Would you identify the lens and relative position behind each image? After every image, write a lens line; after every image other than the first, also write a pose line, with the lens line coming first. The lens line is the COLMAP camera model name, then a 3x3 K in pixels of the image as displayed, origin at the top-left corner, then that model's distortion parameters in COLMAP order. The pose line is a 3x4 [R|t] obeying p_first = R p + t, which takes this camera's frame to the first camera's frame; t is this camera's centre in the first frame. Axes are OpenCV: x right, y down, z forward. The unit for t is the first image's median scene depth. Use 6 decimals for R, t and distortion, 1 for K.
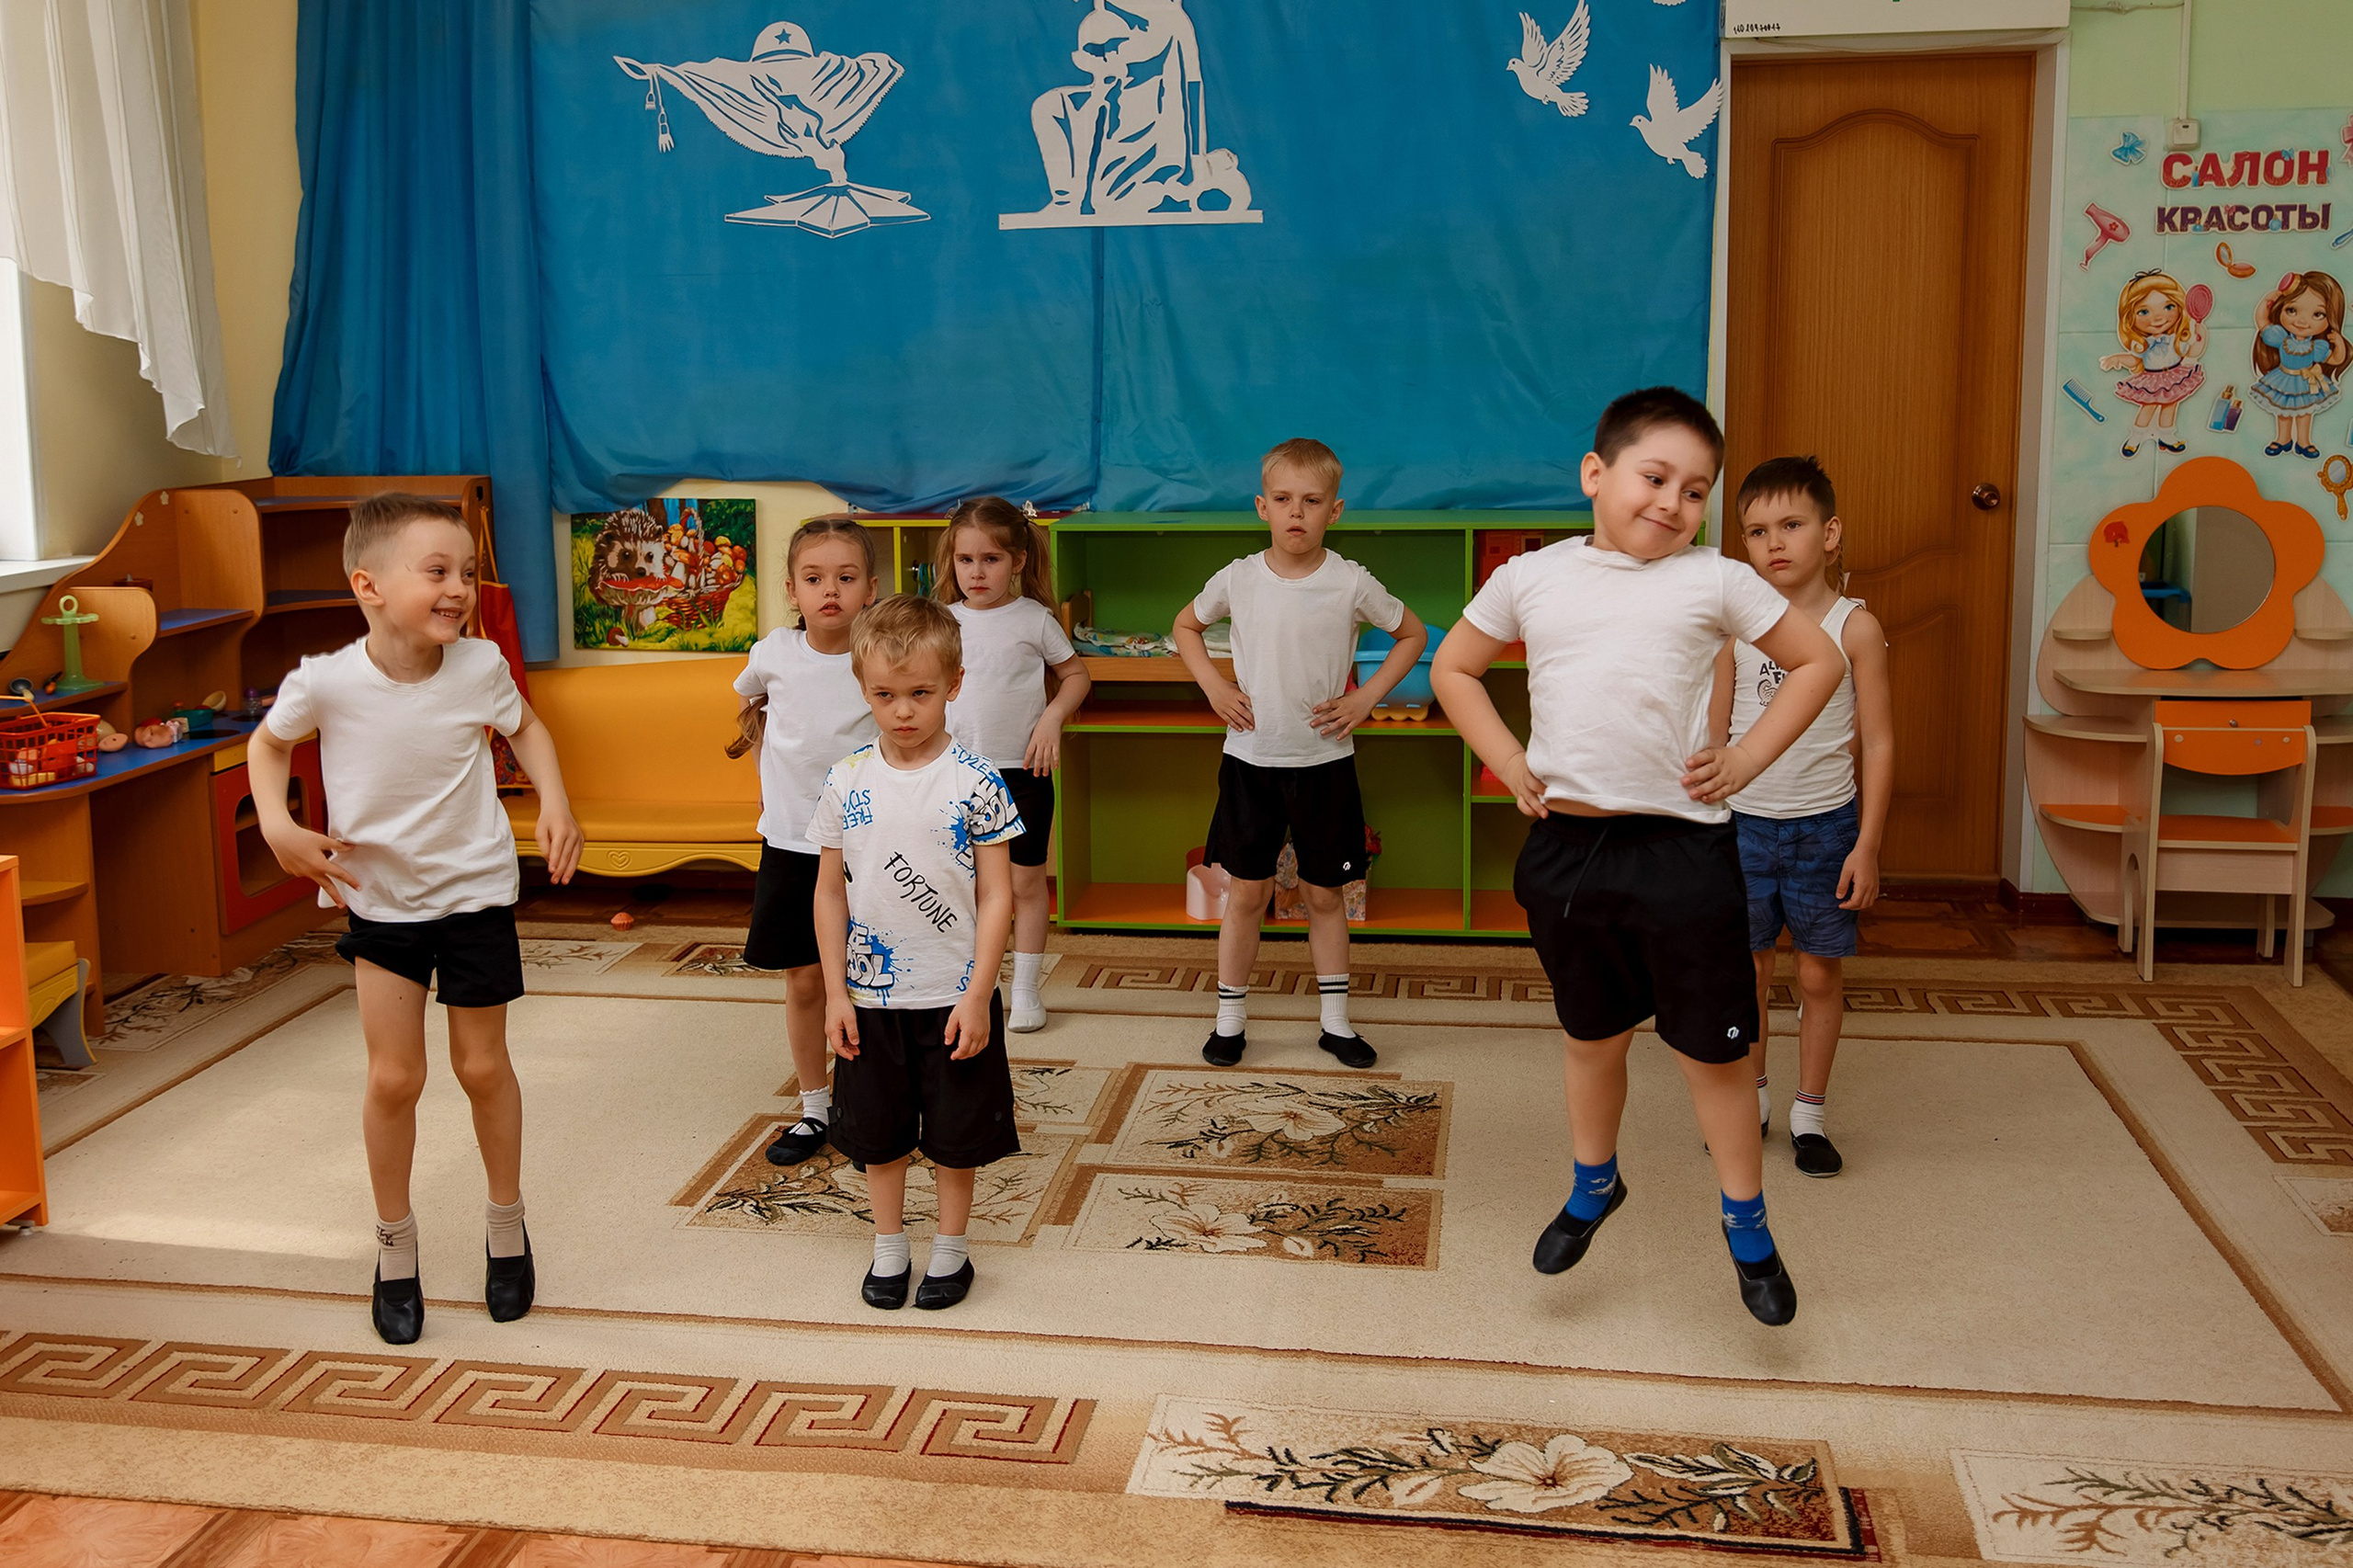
lens RADIAL K [[2414.2, 0, 1058.7], [0, 2414.2, 704.4], [0, 0, 1]] dist [-0.004100, -0.013621]
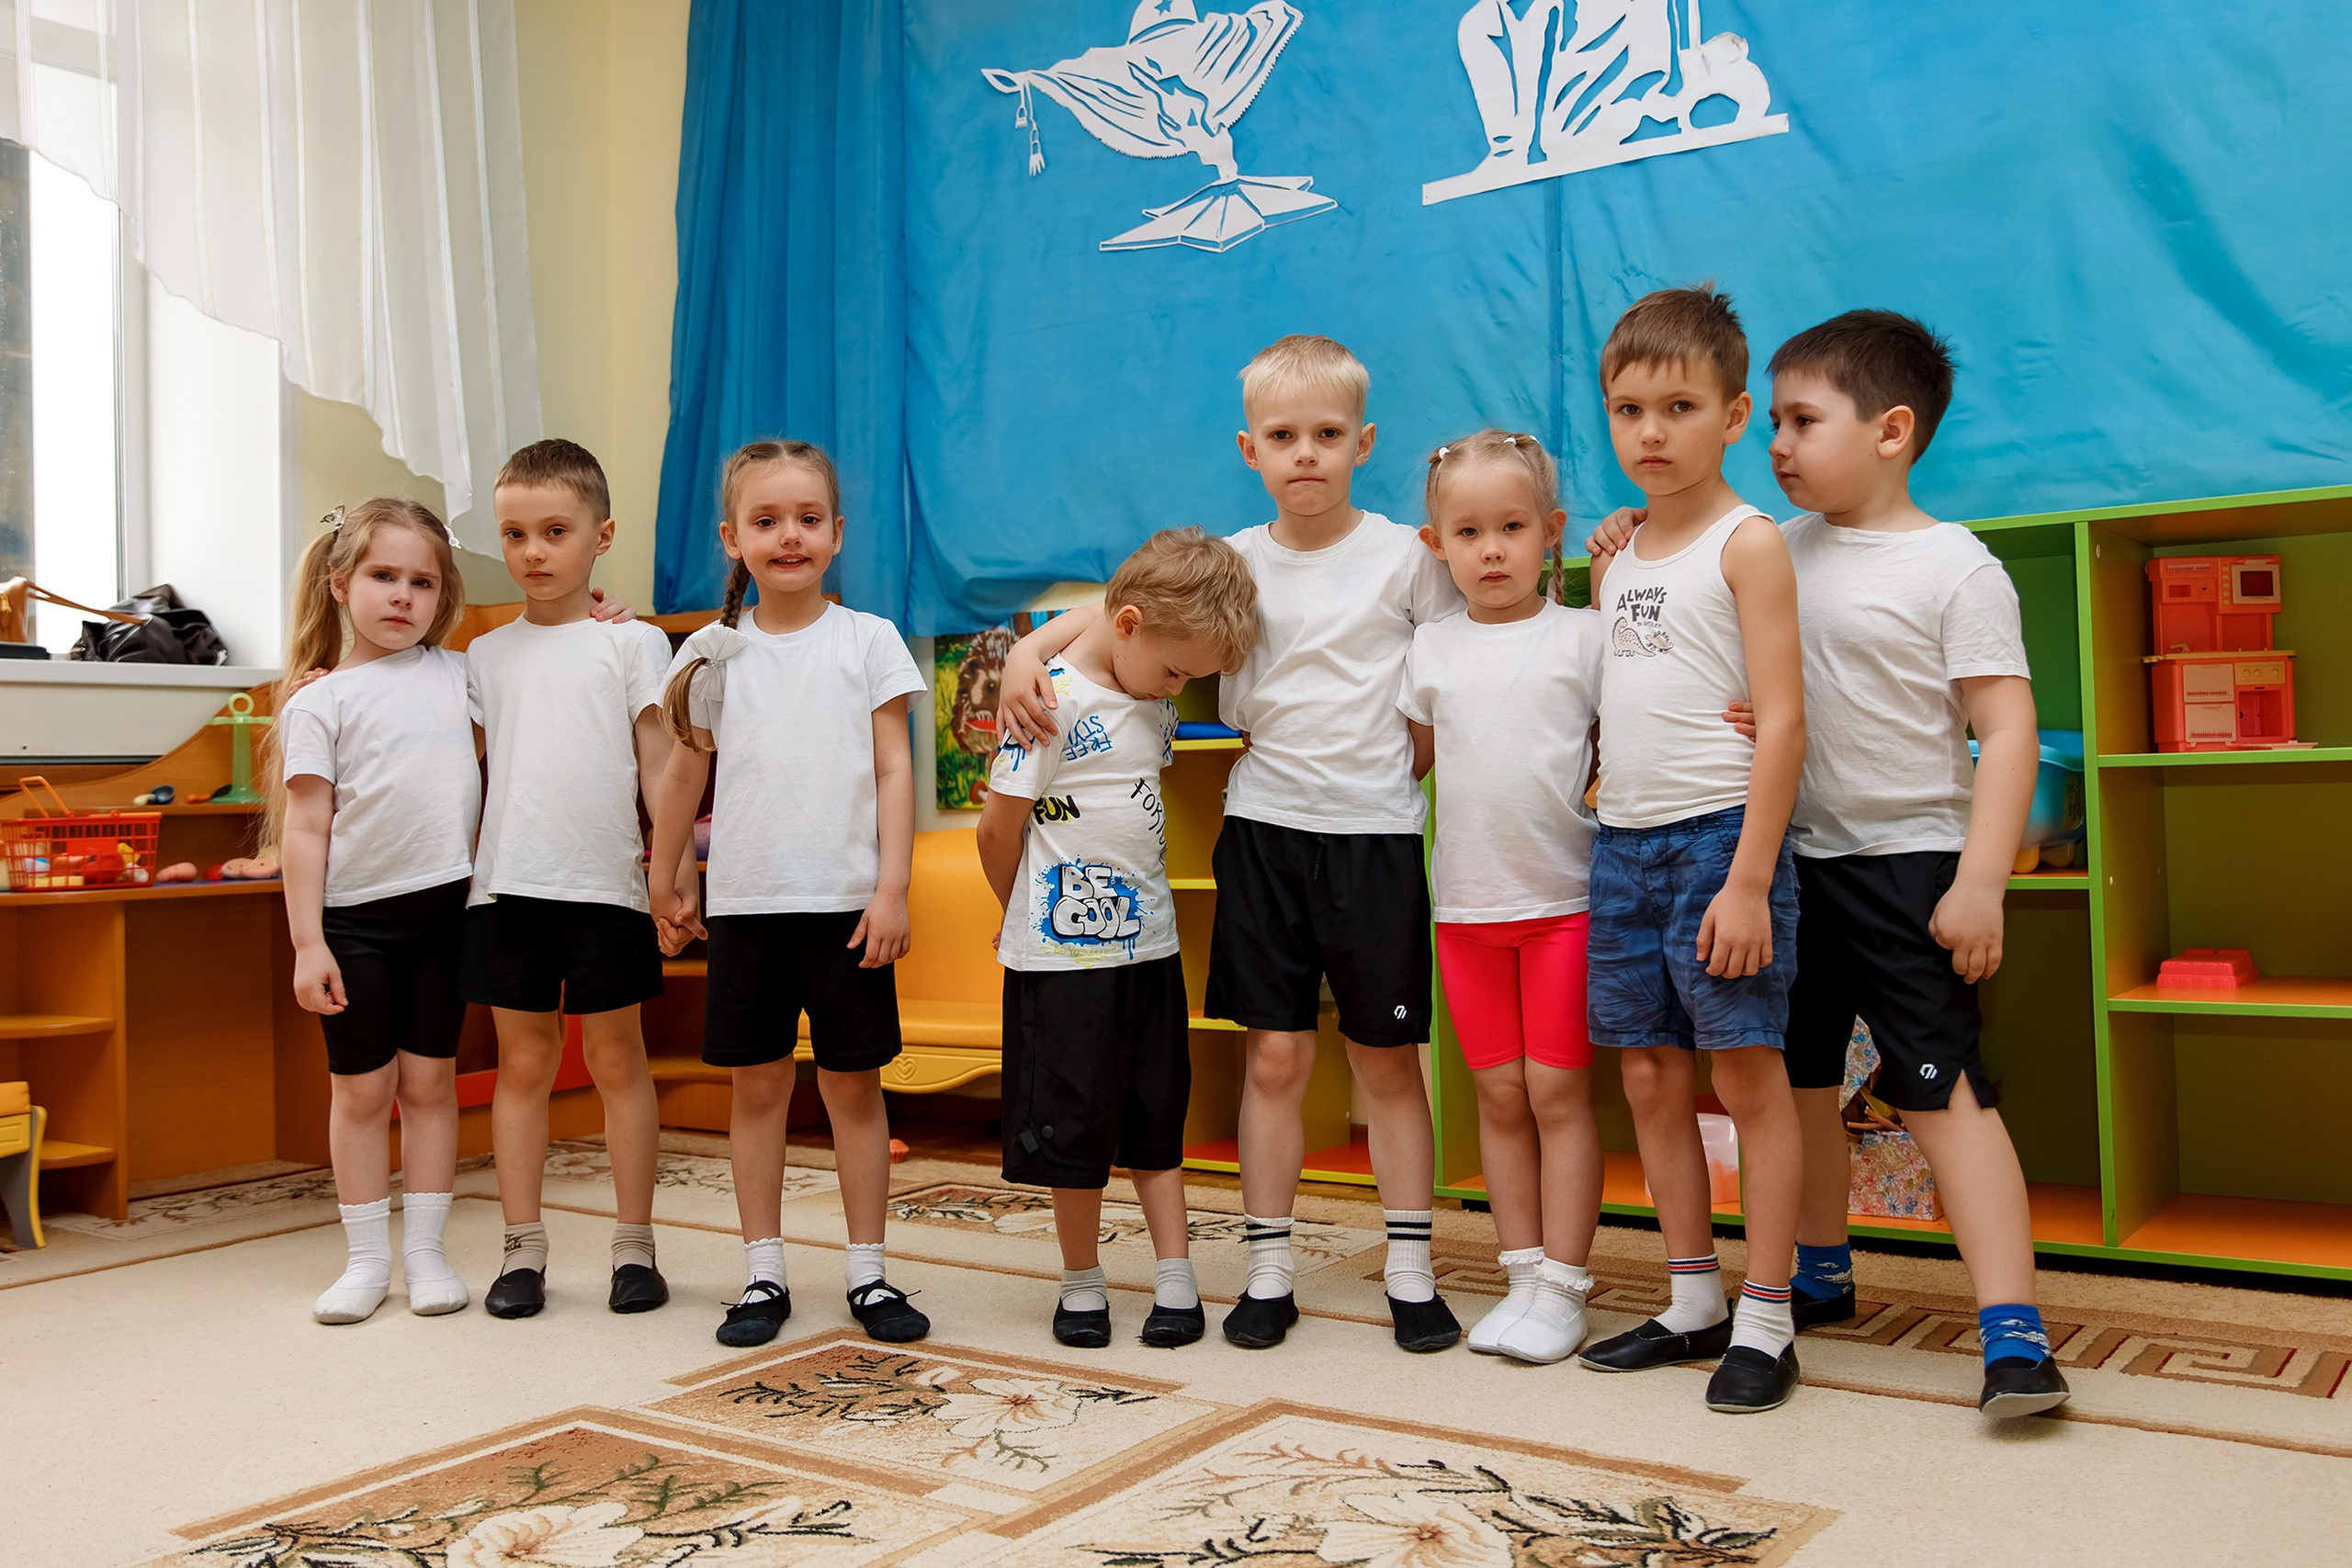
lens RADIAL K [[2164.0, 0, 1109.3], [0, 2164.0, 739.8], [0, 0, 1]] dist [-0.012360, 0.000984]
pose [[0.898290, -0.019721, -0.438961, 0.185602], [-0.051003, 0.987560, -0.148740, 0.065309], [0.436434, 0.156000, 0.886109, 0.454687]]
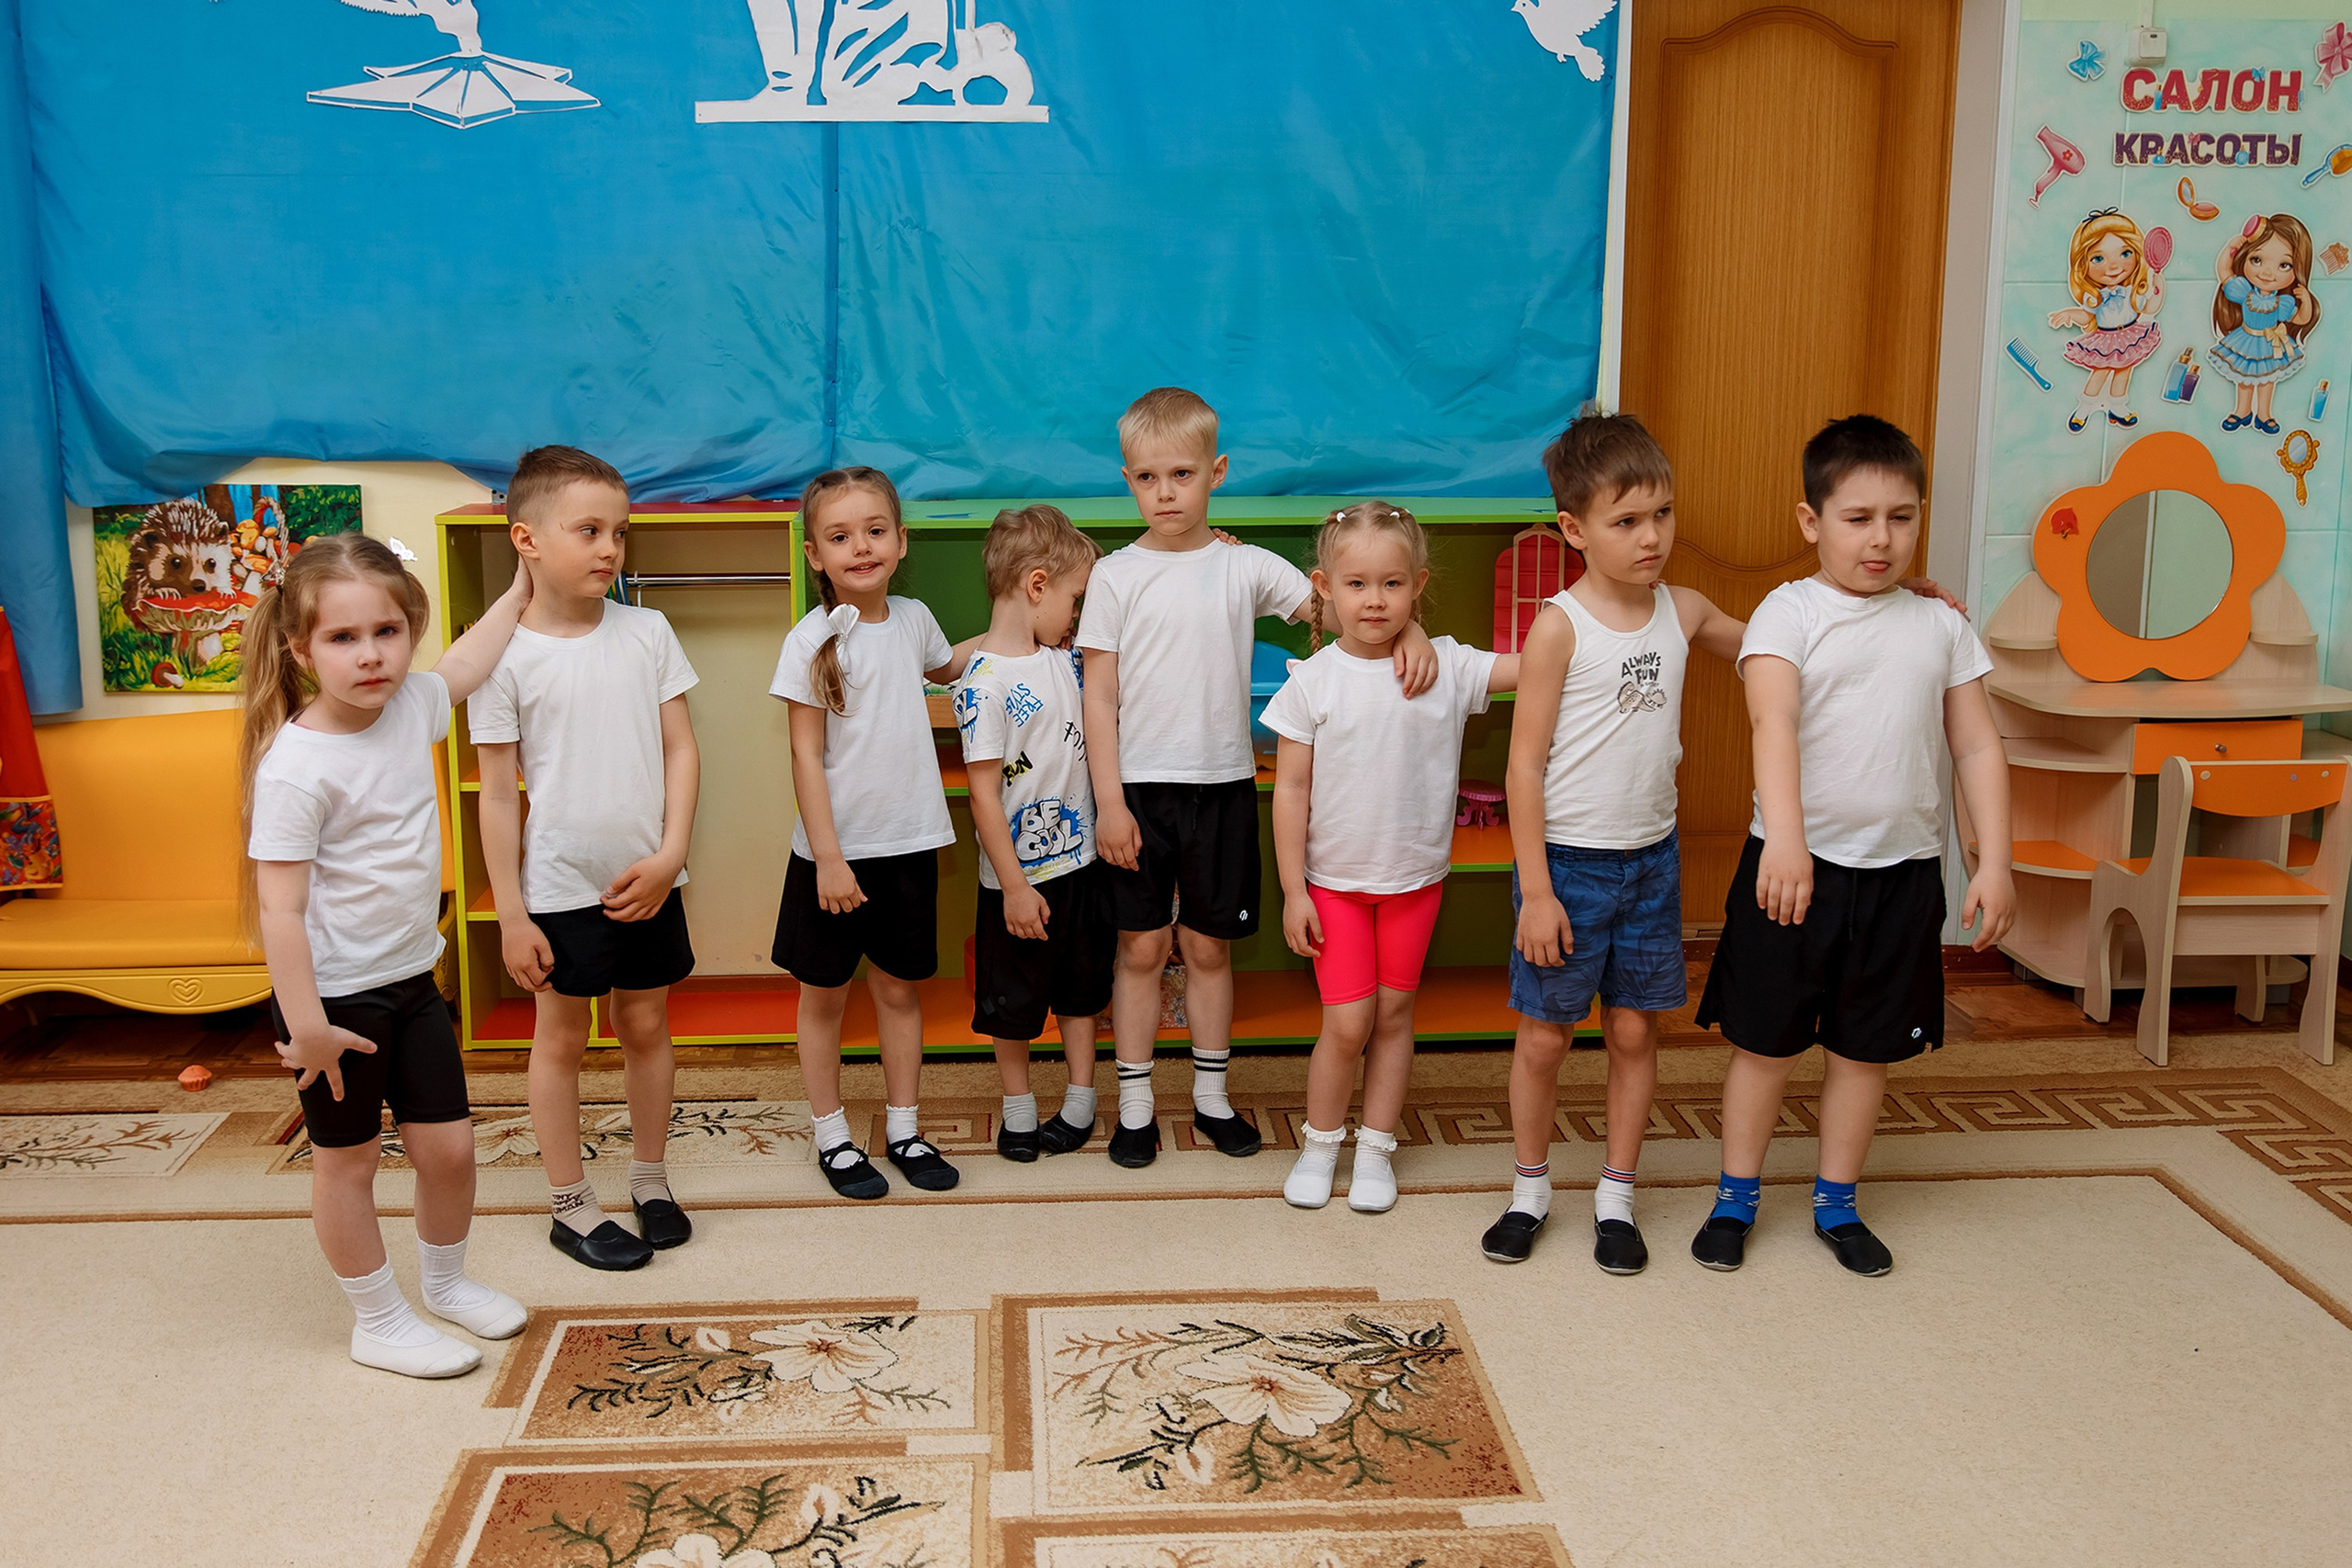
lens RADIAL K [[2296.7, 0, 1106.9], [0, 2296.7, 743.4], [0, 0, 1]] dist [-0.019758, 0.011223]
pose [[0.973008, -0.029641, 0.228860, -0.075173], [0.021028, 0.998979, 0.039979, -0.033384], [-0.229811, -0.034087, 0.972638, 0.300269]]
